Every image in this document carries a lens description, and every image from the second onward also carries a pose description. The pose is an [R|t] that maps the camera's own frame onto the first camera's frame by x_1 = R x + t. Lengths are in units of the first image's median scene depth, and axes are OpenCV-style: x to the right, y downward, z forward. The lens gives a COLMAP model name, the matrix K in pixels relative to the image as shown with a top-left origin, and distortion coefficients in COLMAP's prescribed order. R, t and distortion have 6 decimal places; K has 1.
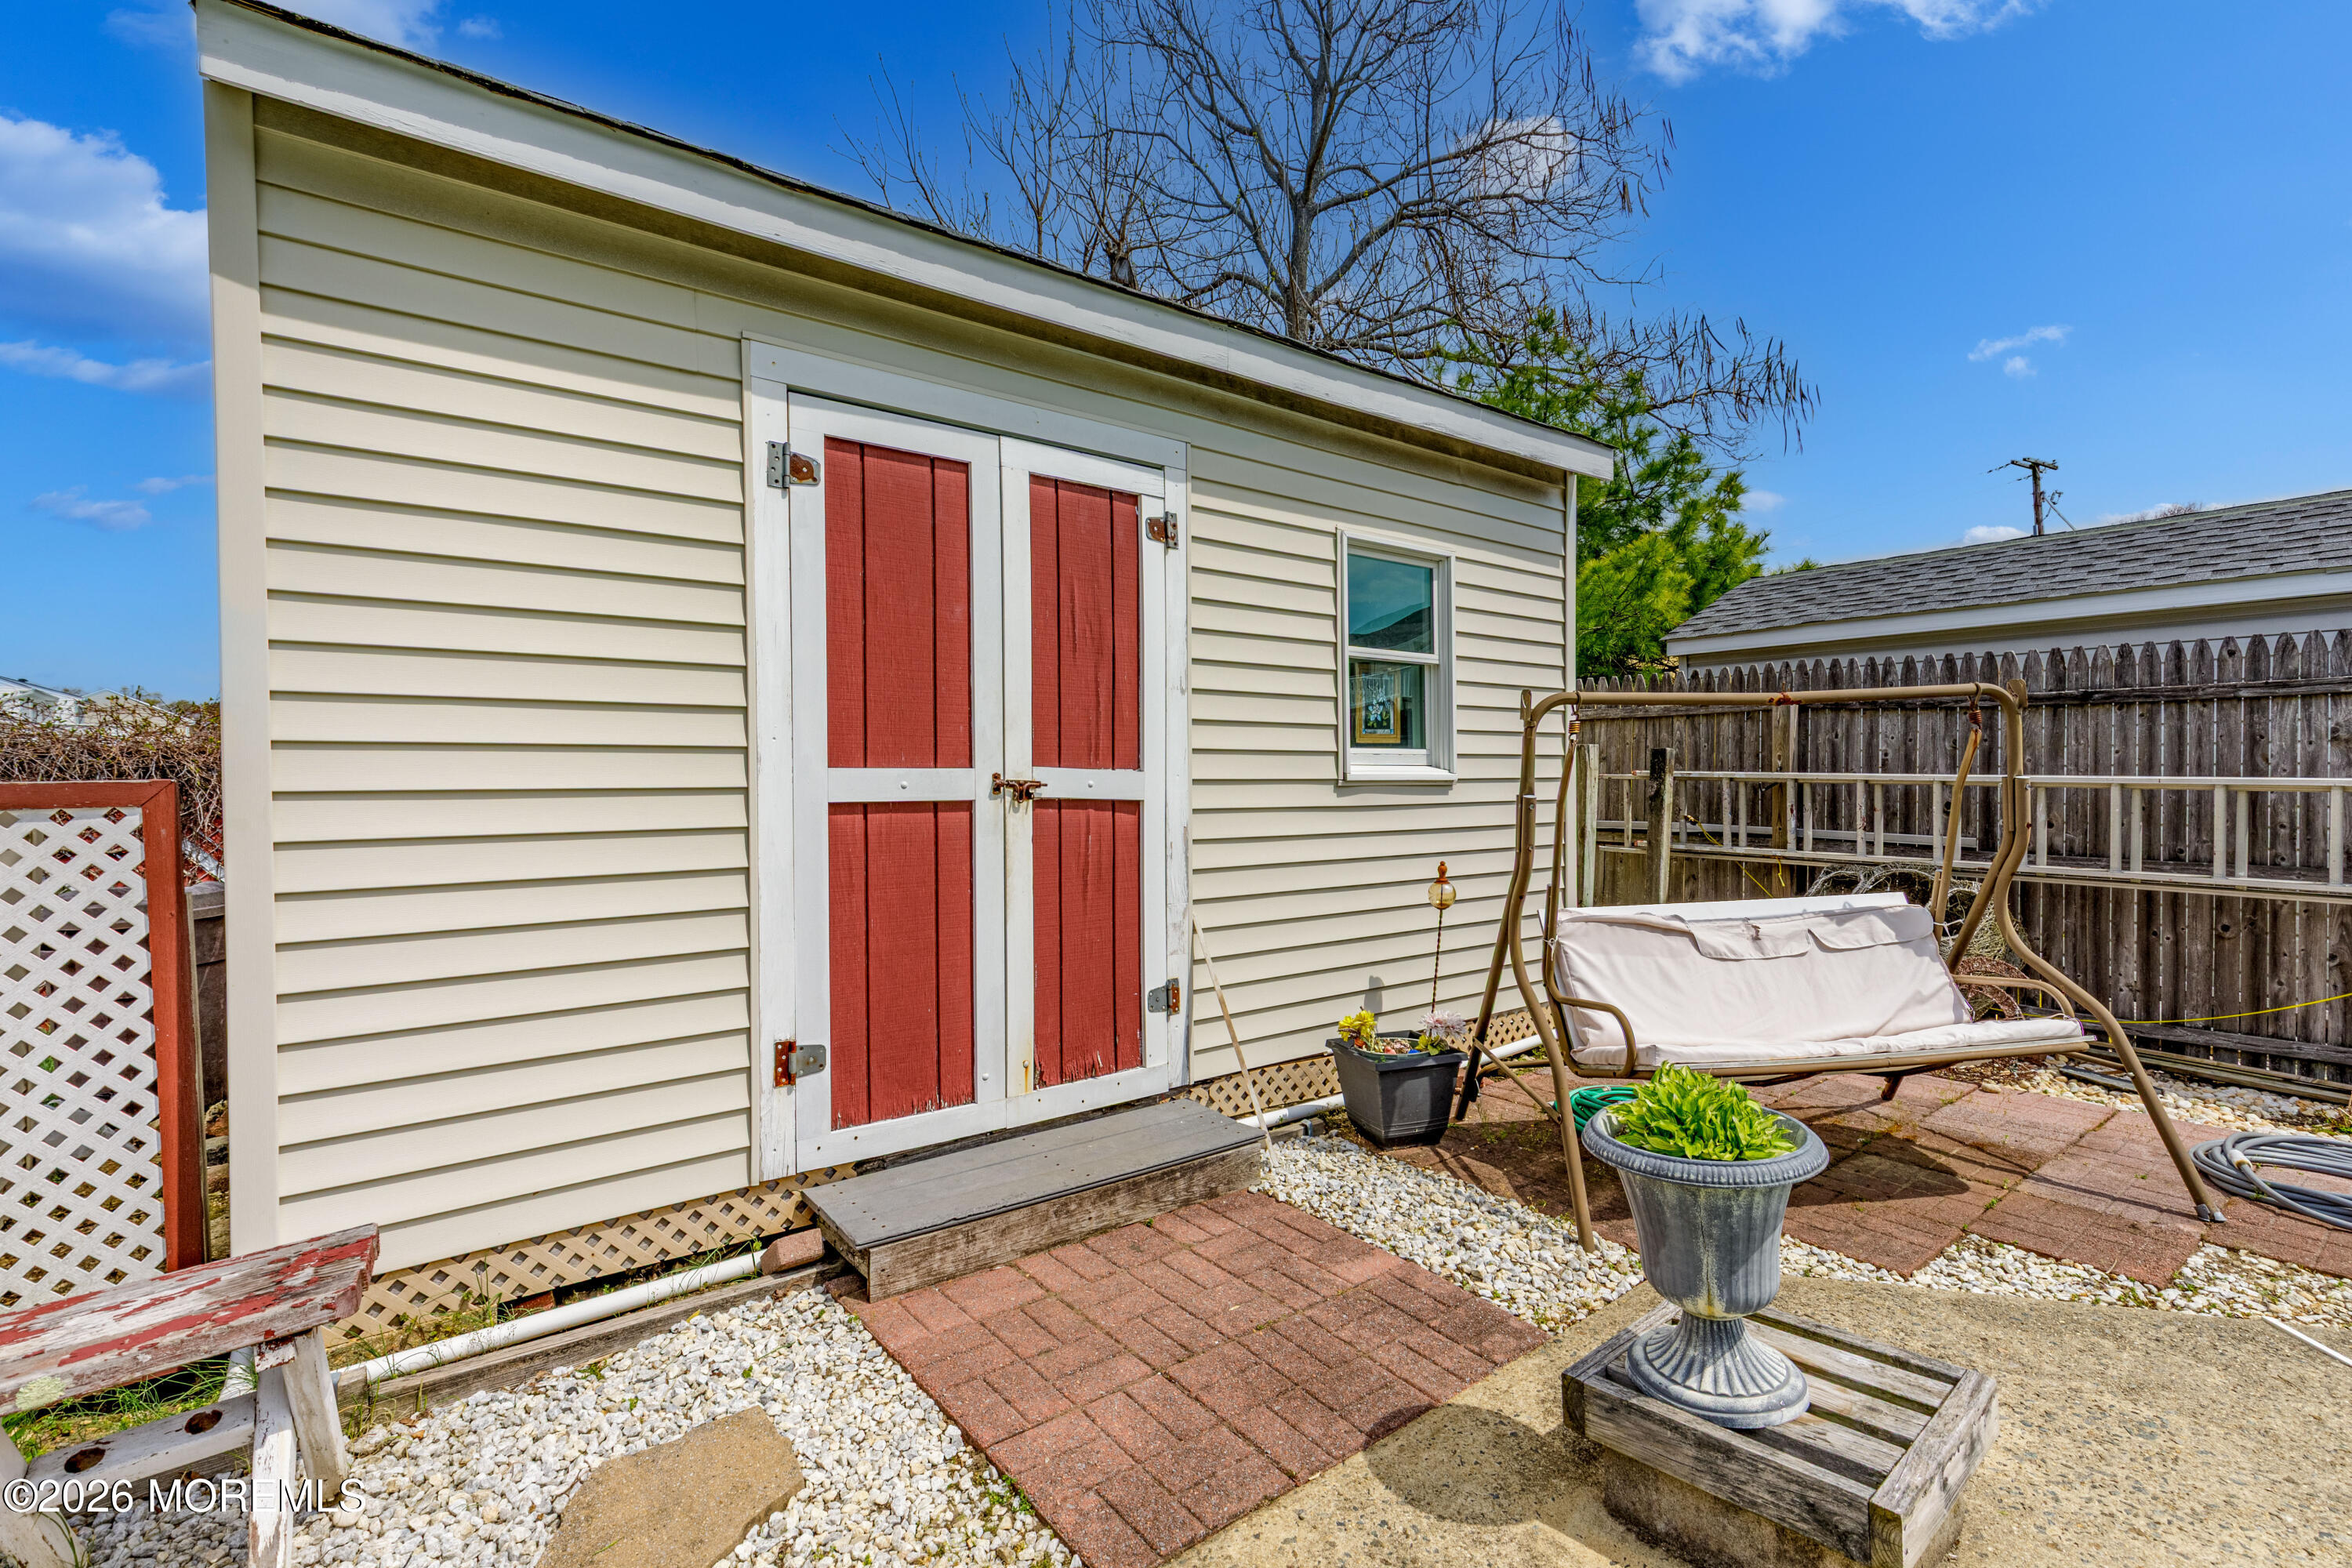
lens RADIAL K [[1070.9, 0, 1149.0], [0, 1070.9, 792.3], [0, 0, 1]] dist [0.004856, 0.000266]
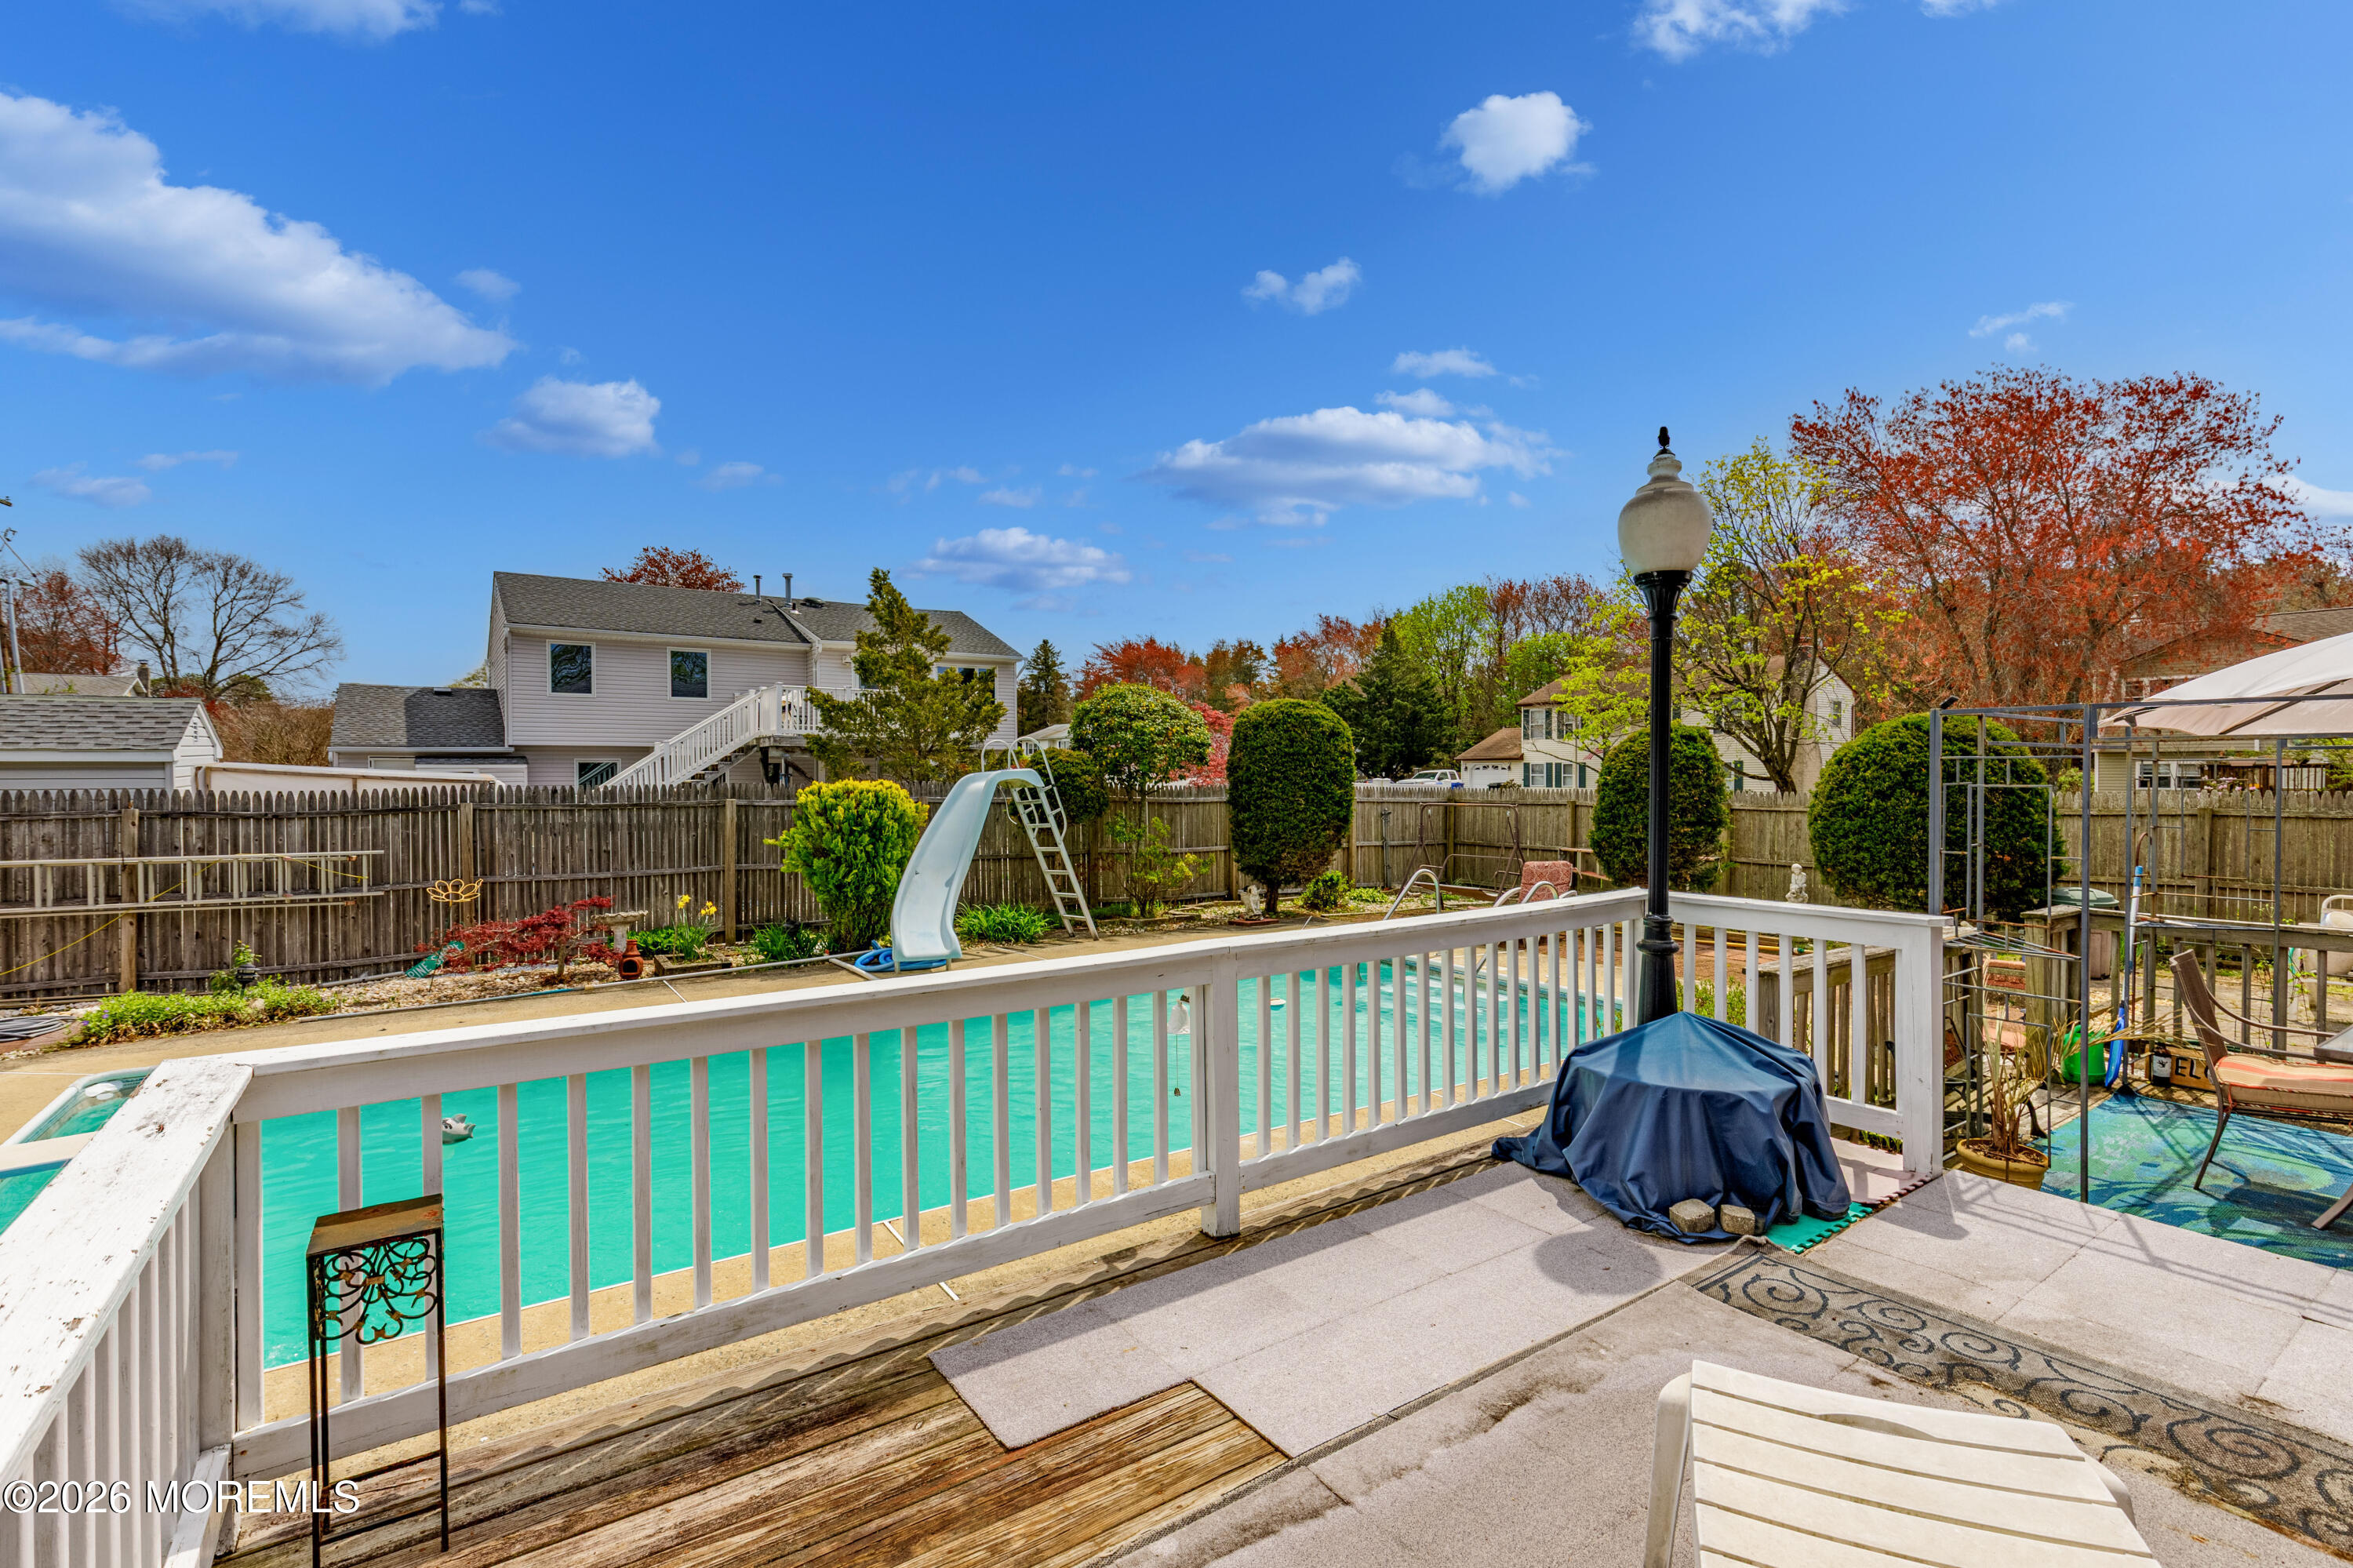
lens RADIAL K [[1065.7, 0, 1176.5], [0, 1065.7, 784.0], [0, 0, 1]] dist [0.004264, -0.000265]
pose [[0.069598, -0.003091, 0.997570, -1.056309], [0.020280, 0.999793, 0.001683, -0.142377], [-0.997369, 0.020114, 0.069646, -1.691814]]
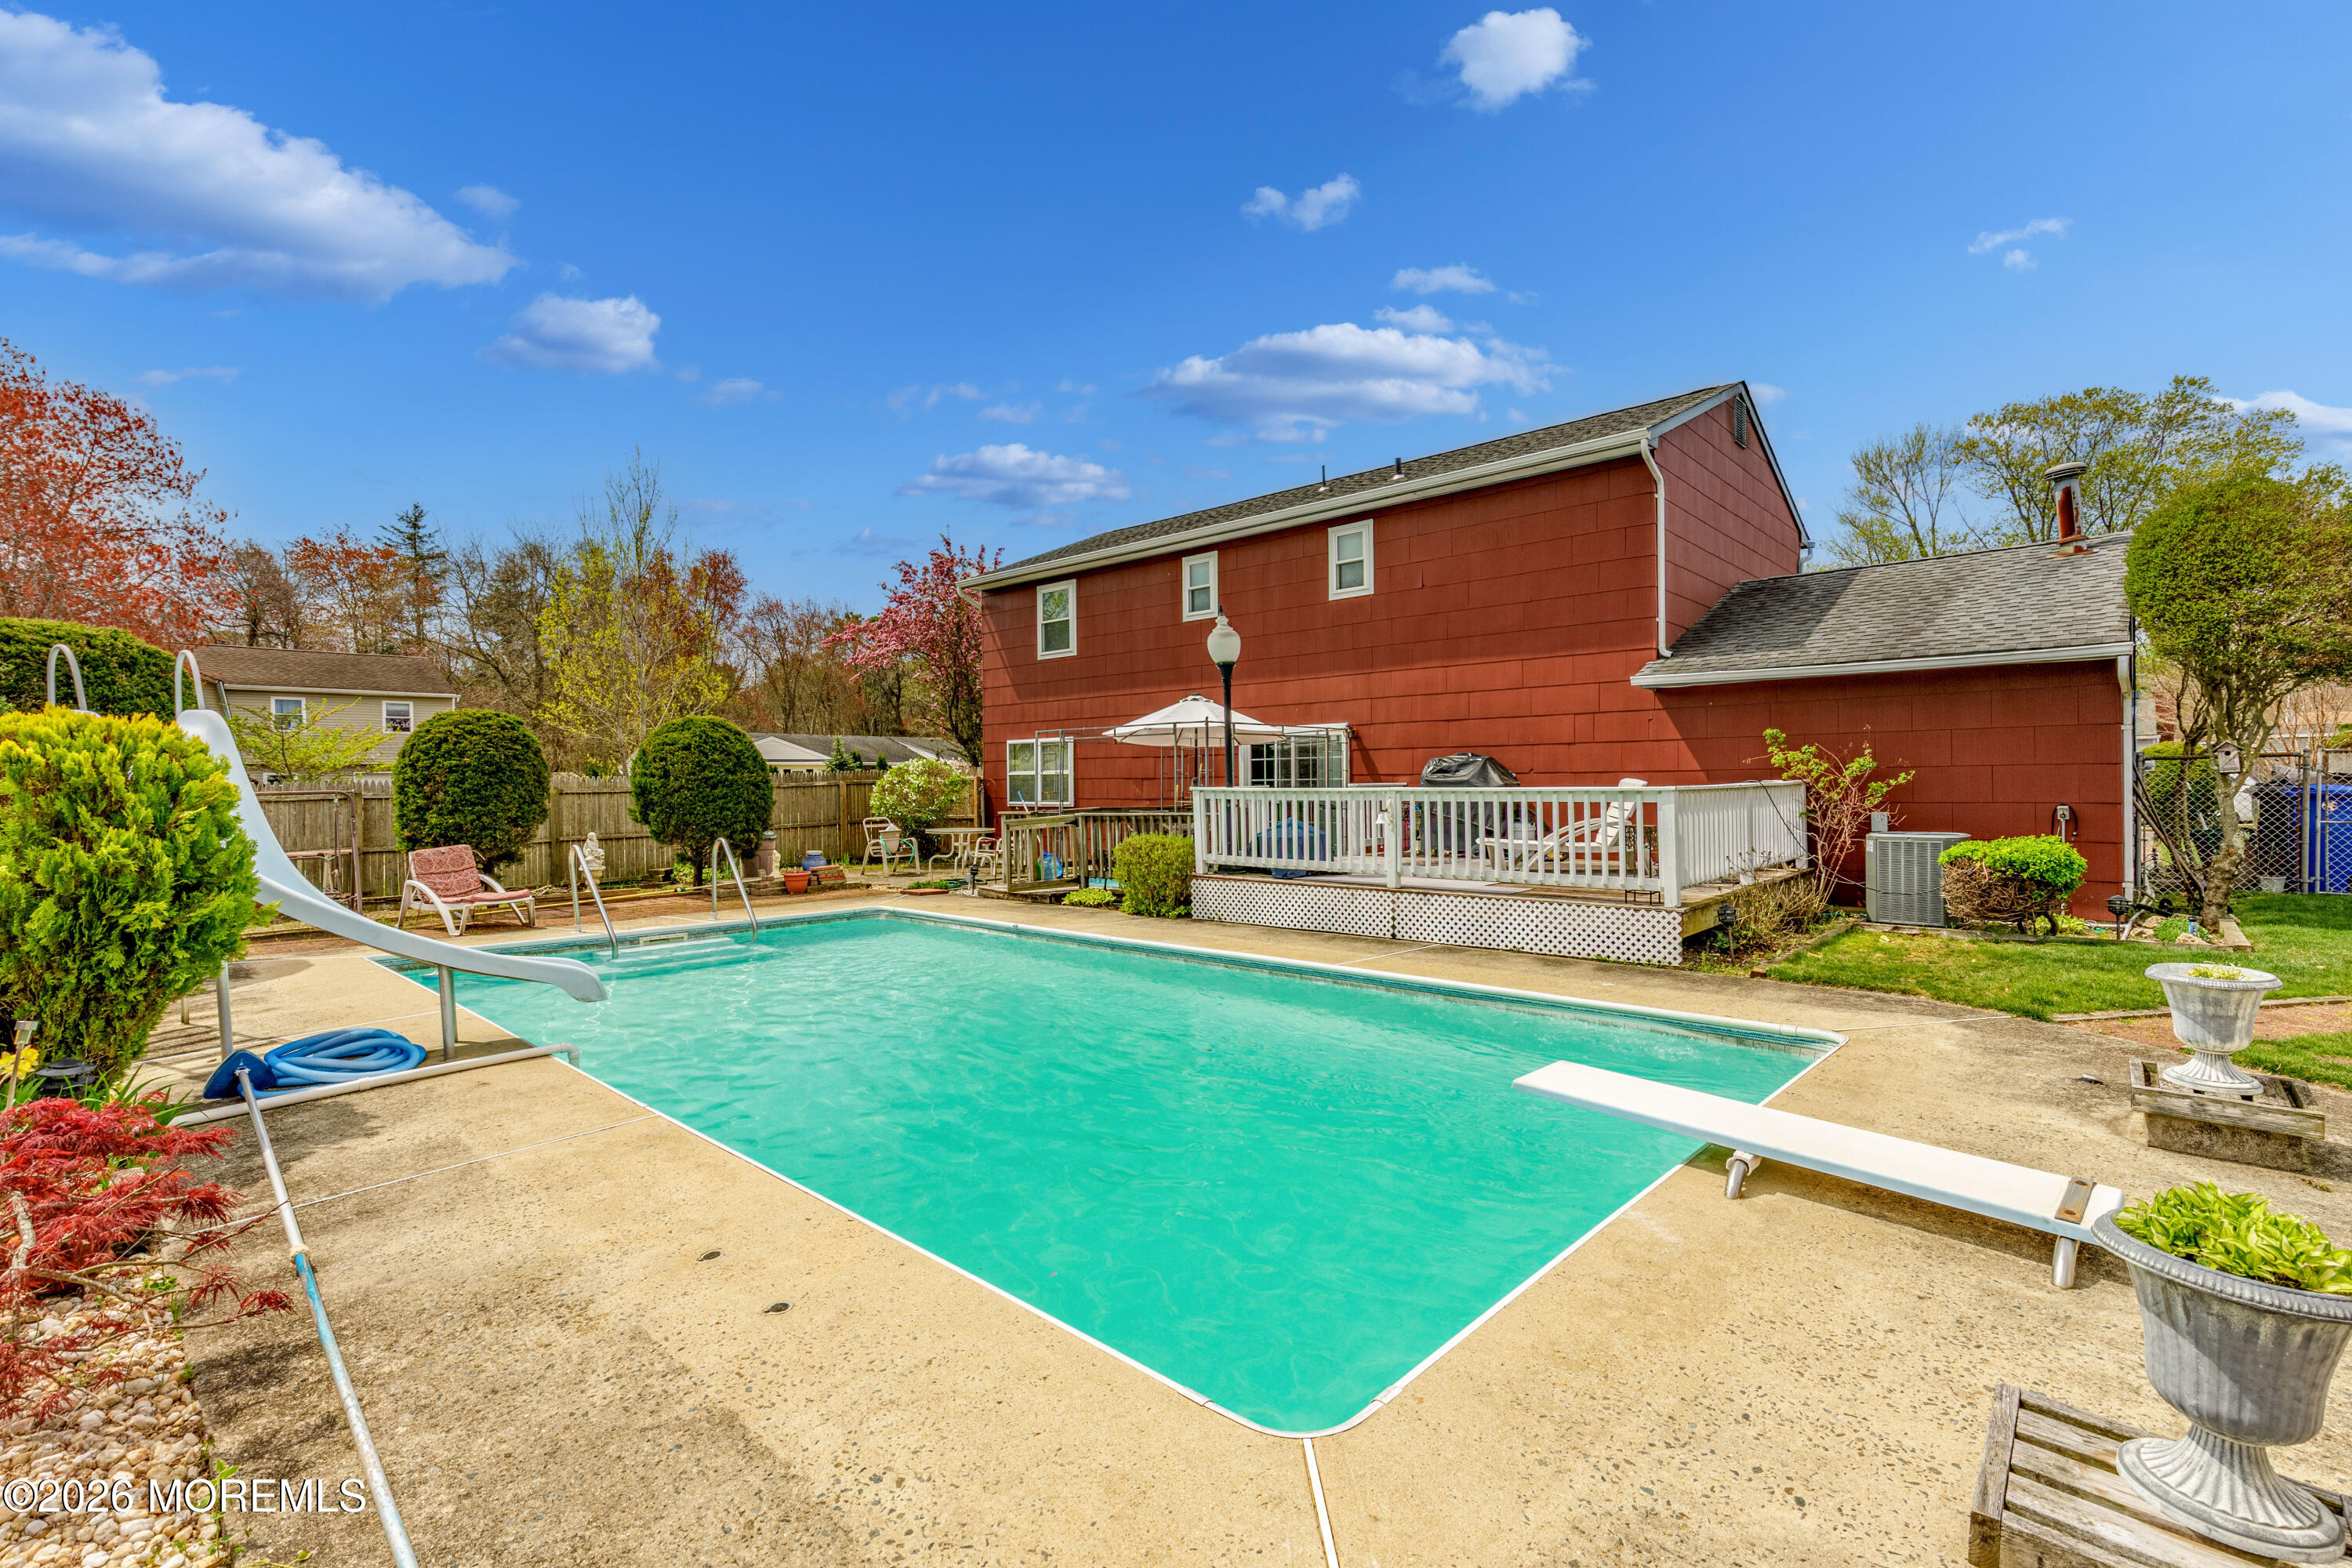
lens RADIAL K [[1048.6, 0, 1171.0], [0, 1048.6, 778.9], [0, 0, 1]] dist [0.002538, -0.000147]
pose [[-0.989103, 0.020917, -0.145729, 0.806894], [0.018545, 0.999673, 0.017614, -0.081132], [0.146050, 0.014719, -0.989168, 0.902951]]
